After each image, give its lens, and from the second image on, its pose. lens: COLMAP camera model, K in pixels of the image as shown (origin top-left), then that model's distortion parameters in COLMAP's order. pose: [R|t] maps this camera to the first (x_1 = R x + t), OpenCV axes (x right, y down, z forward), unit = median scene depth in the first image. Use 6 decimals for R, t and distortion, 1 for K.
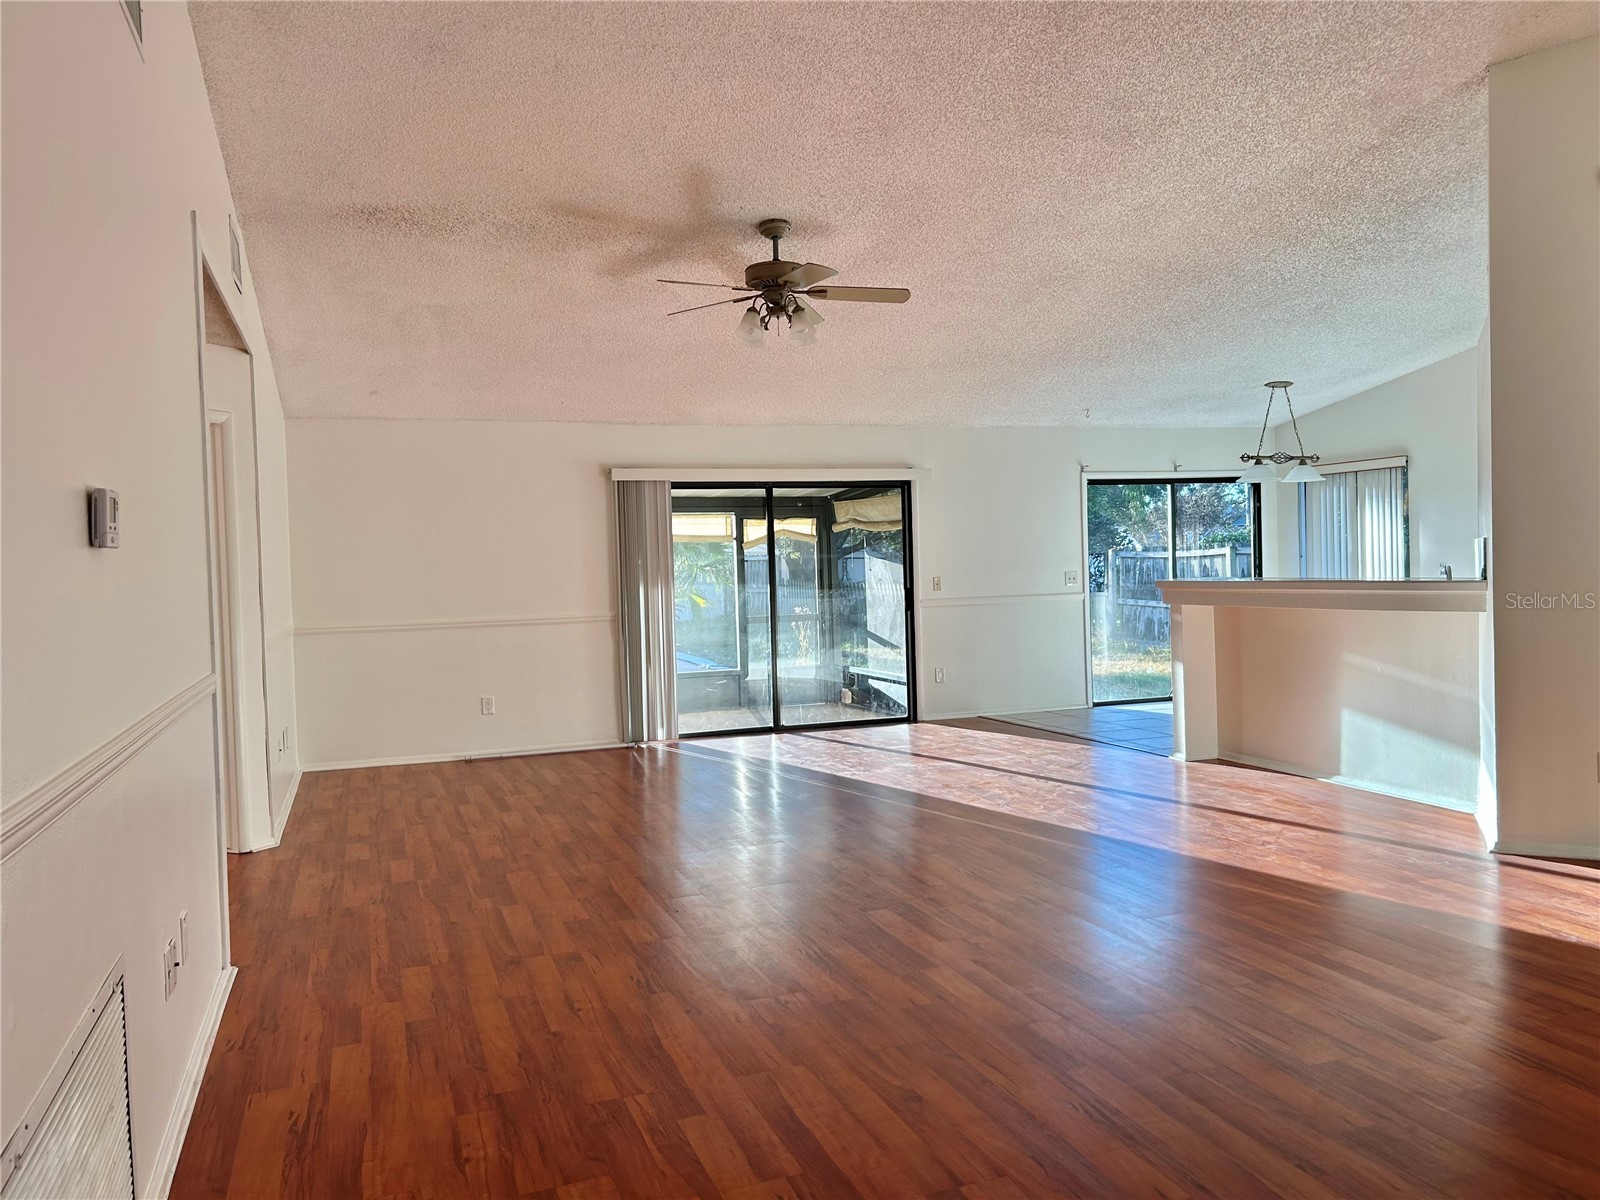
lens RADIAL K [[1206.1, 0, 797.6], [0, 1206.1, 596.5], [0, 0, 1]] dist [0.055970, -0.059703]
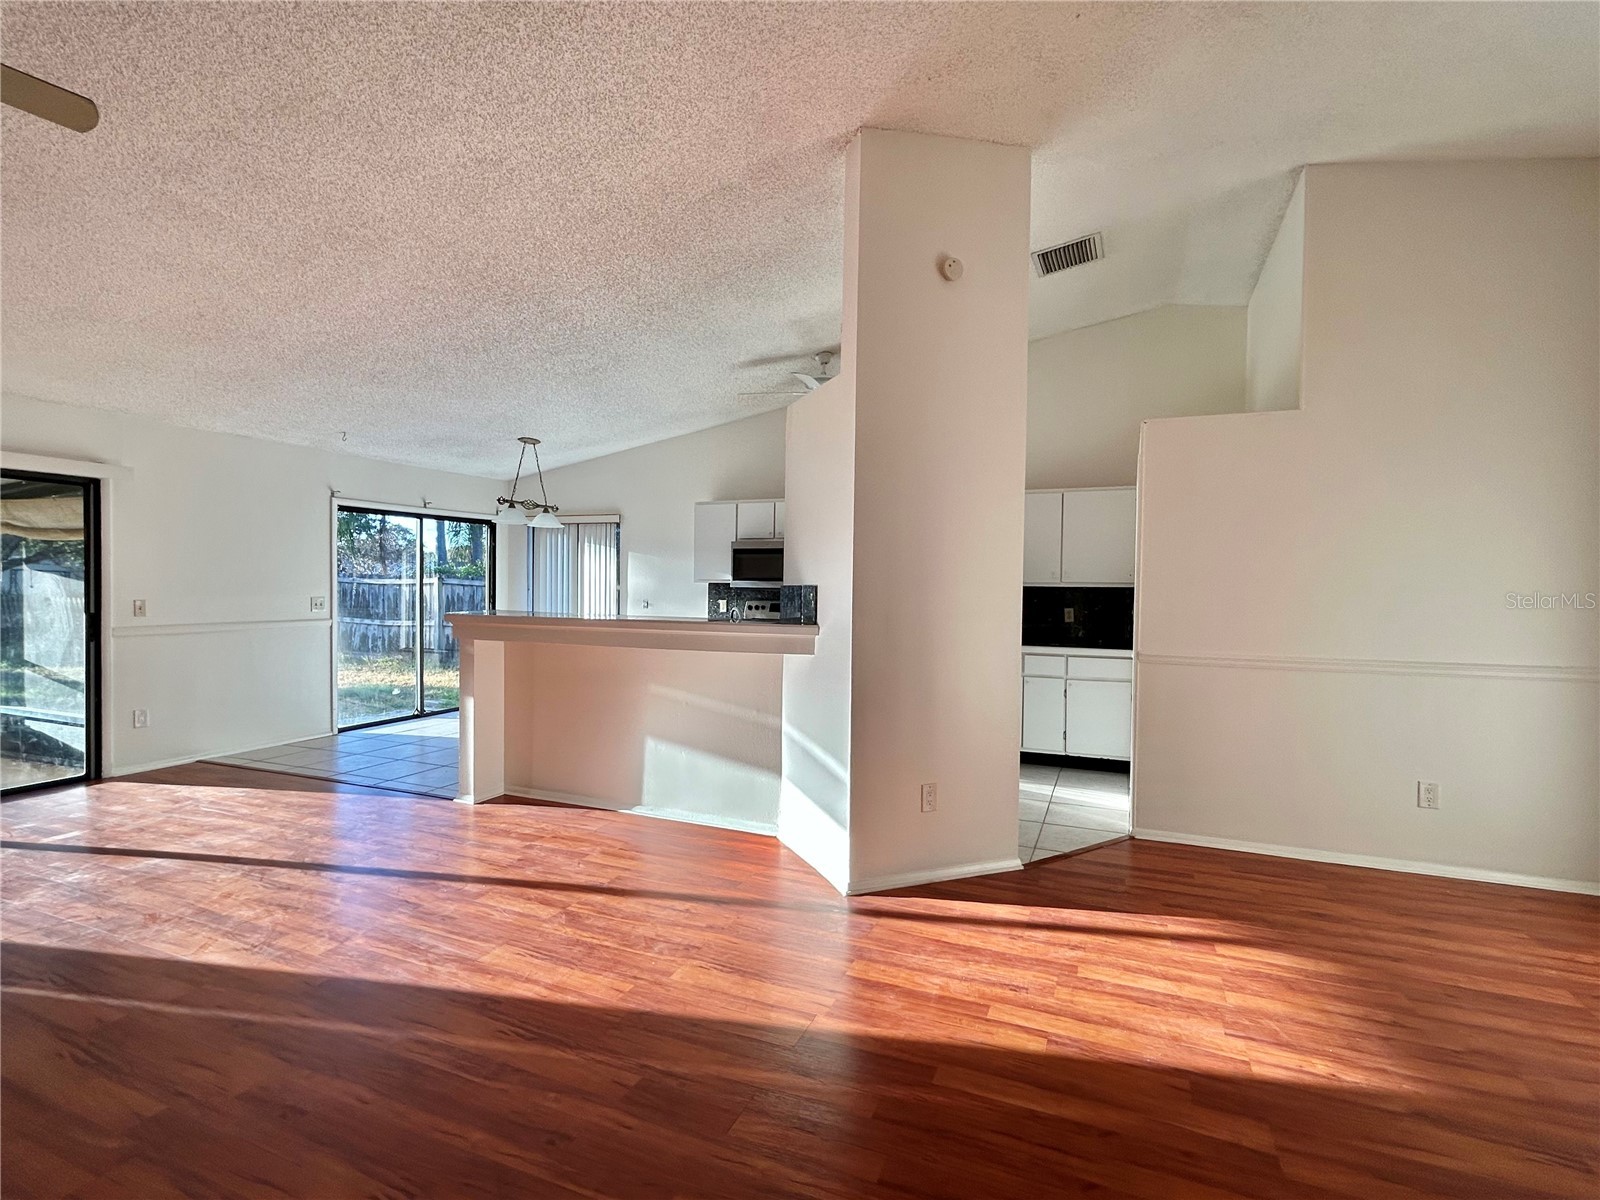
lens RADIAL K [[770.6, 0, 799.1], [0, 770.6, 600.3], [0, 0, 1]] dist [-0.005557, 0.003088]
pose [[0.674995, 0.022782, 0.737470, 0.050934], [-0.013257, 0.999736, -0.018750, -0.019484], [-0.737703, 0.002880, 0.675119, 0.487570]]
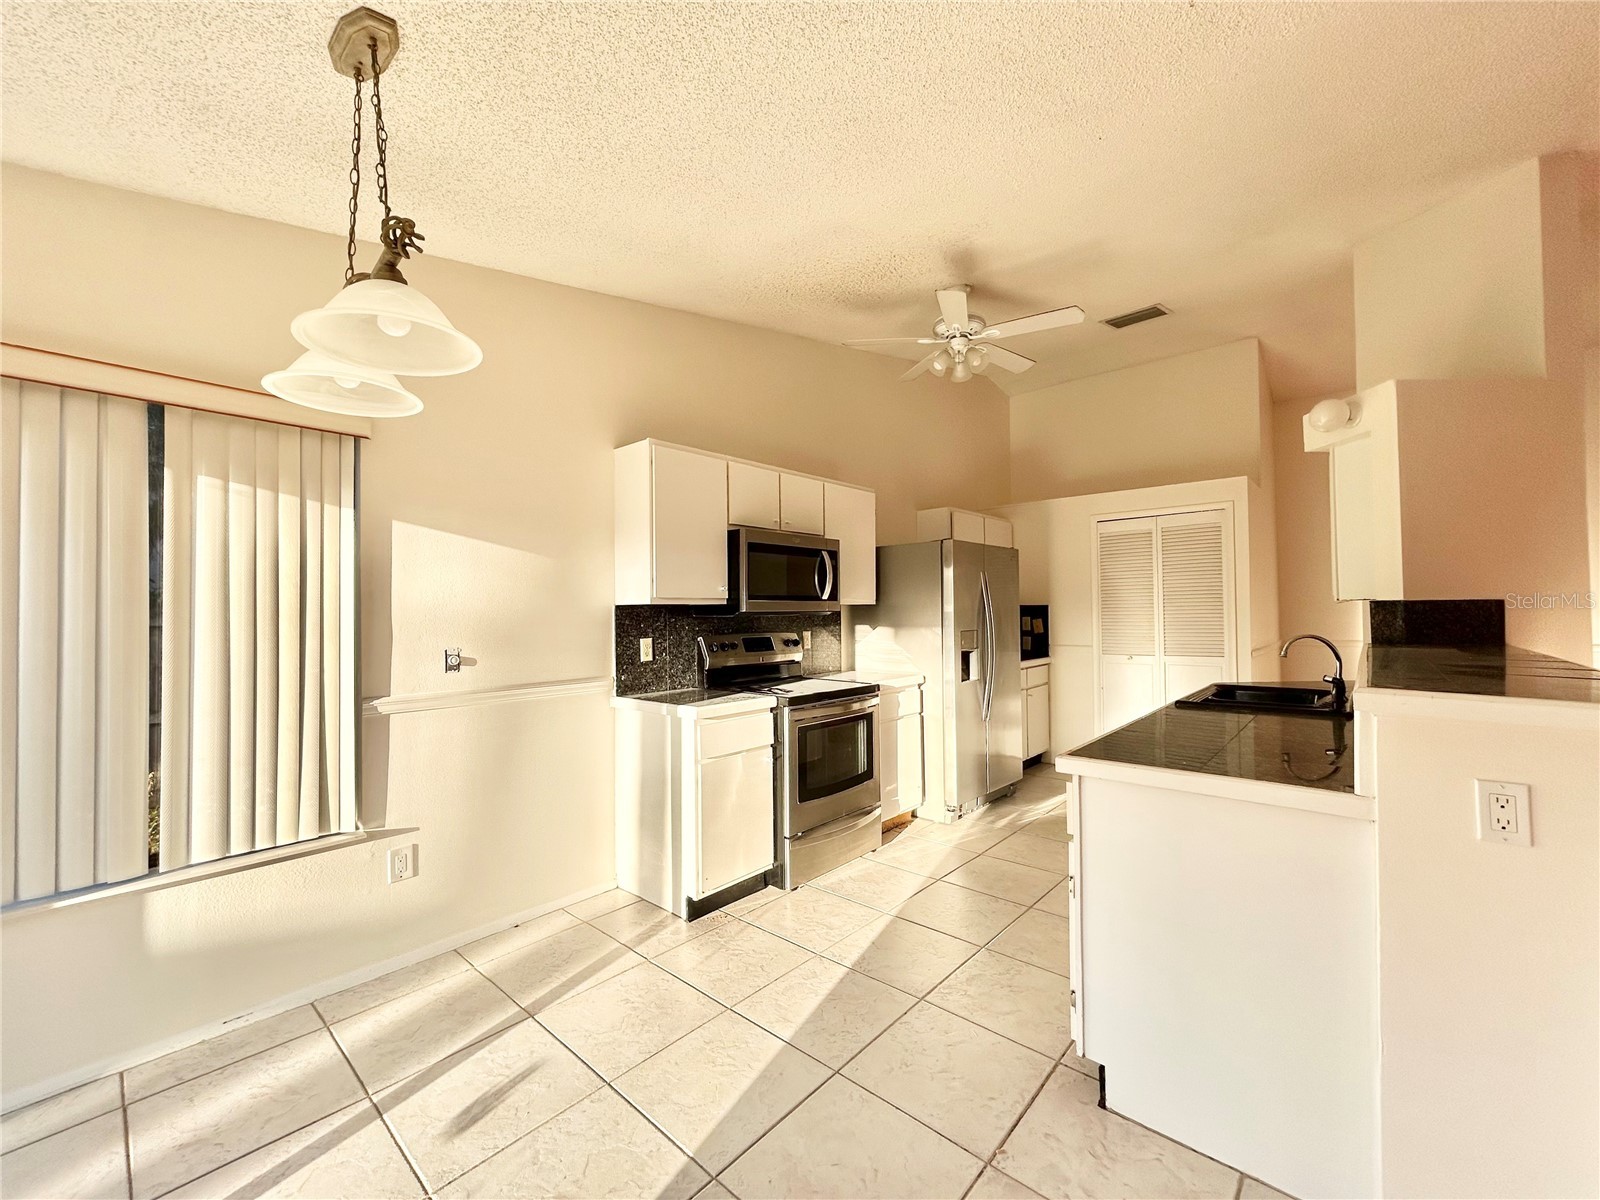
lens RADIAL K [[649.3, 0, 794.6], [0, 649.3, 601.3], [0, 0, 1]] dist [-0.001414, 0.000408]
pose [[-0.471475, 0.046121, 0.880673, 0.331050], [0.043997, 0.998618, -0.028744, -0.049498], [-0.880781, 0.025195, -0.472852, 1.508257]]
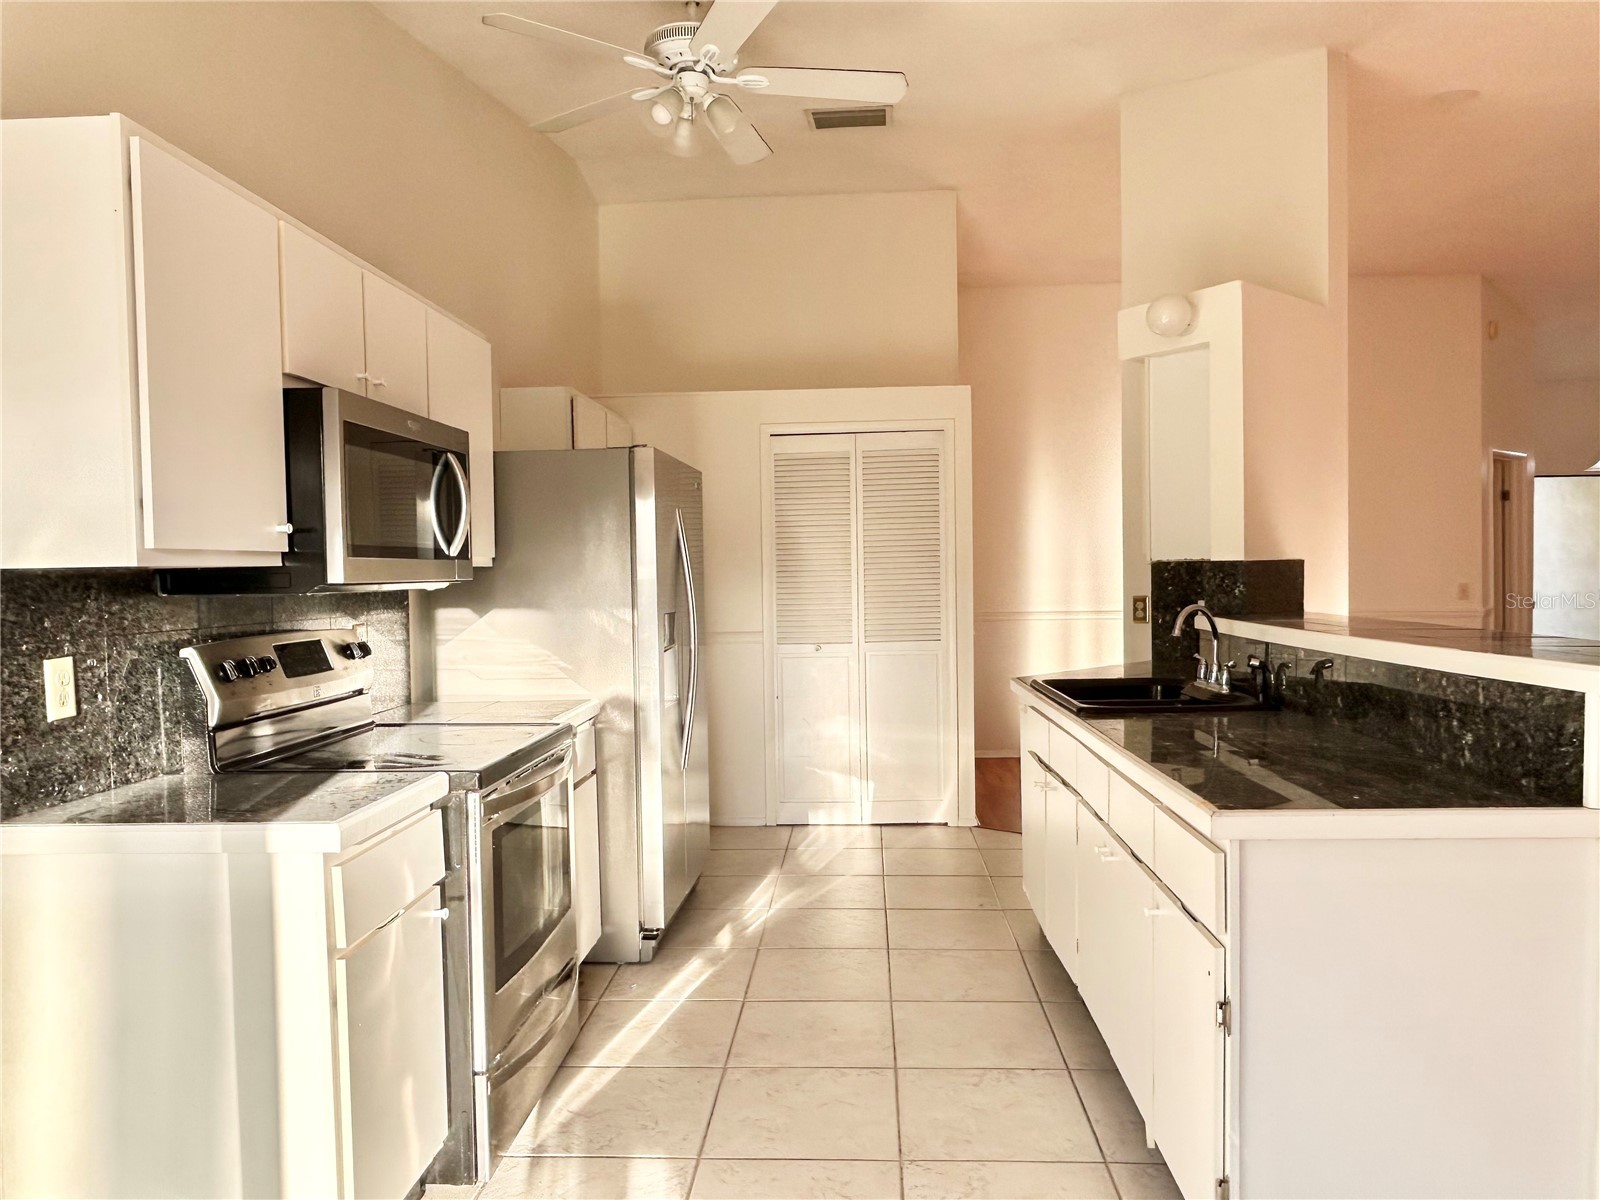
lens RADIAL K [[1097.3, 0, 806.9], [0, 1097.3, 609.5], [0, 0, 1]] dist [-0.003808, -0.004201]
pose [[-0.921266, 0.027491, 0.387961, 0.511851], [0.050336, 0.997537, 0.048843, -0.059249], [-0.385663, 0.064526, -0.920381, 1.581273]]
